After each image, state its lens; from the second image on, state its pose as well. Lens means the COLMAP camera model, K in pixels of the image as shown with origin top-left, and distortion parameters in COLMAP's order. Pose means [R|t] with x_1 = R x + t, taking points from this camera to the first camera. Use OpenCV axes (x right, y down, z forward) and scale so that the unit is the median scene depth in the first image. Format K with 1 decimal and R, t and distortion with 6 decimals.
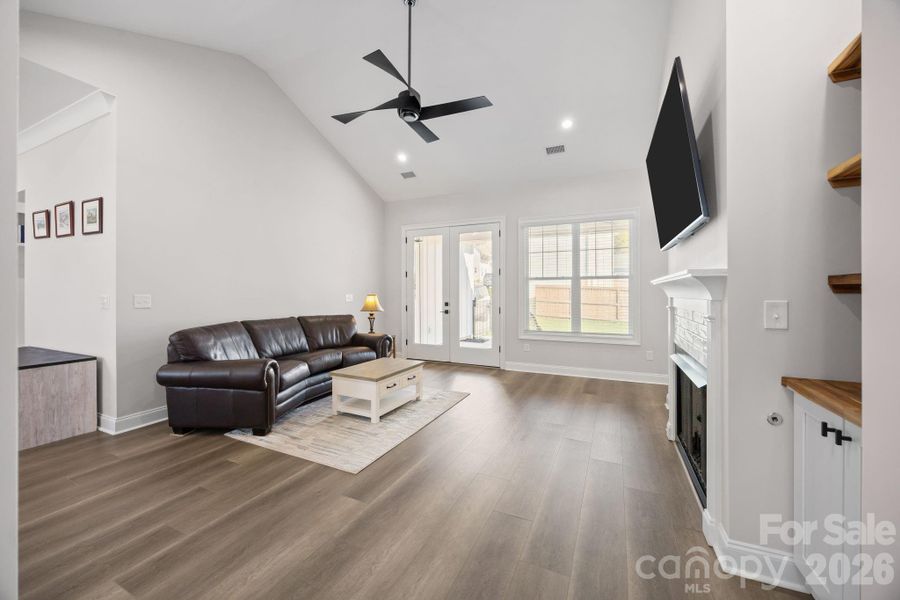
lens RADIAL K [[349.0, 0, 451.3], [0, 349.0, 292.5], [0, 0, 1]] dist [-0.000049, -0.000043]
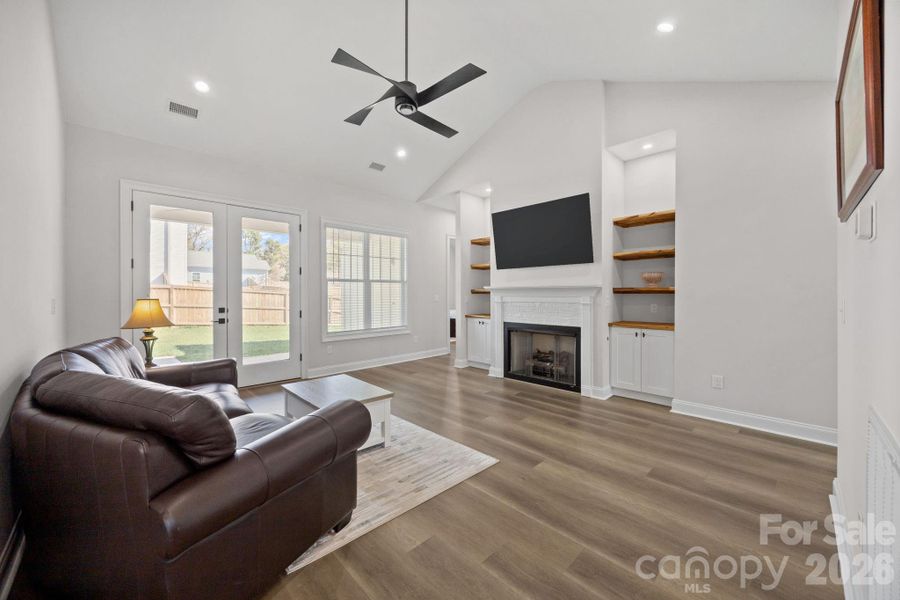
lens RADIAL K [[343.6, 0, 461.2], [0, 343.6, 295.5], [0, 0, 1]] dist [0.000549, 0.000065]
pose [[0.334922, -0.006847, 0.942221, -0.607444], [0.001520, 0.999976, 0.006727, -0.001438], [-0.942245, -0.000820, 0.334924, 0.347765]]
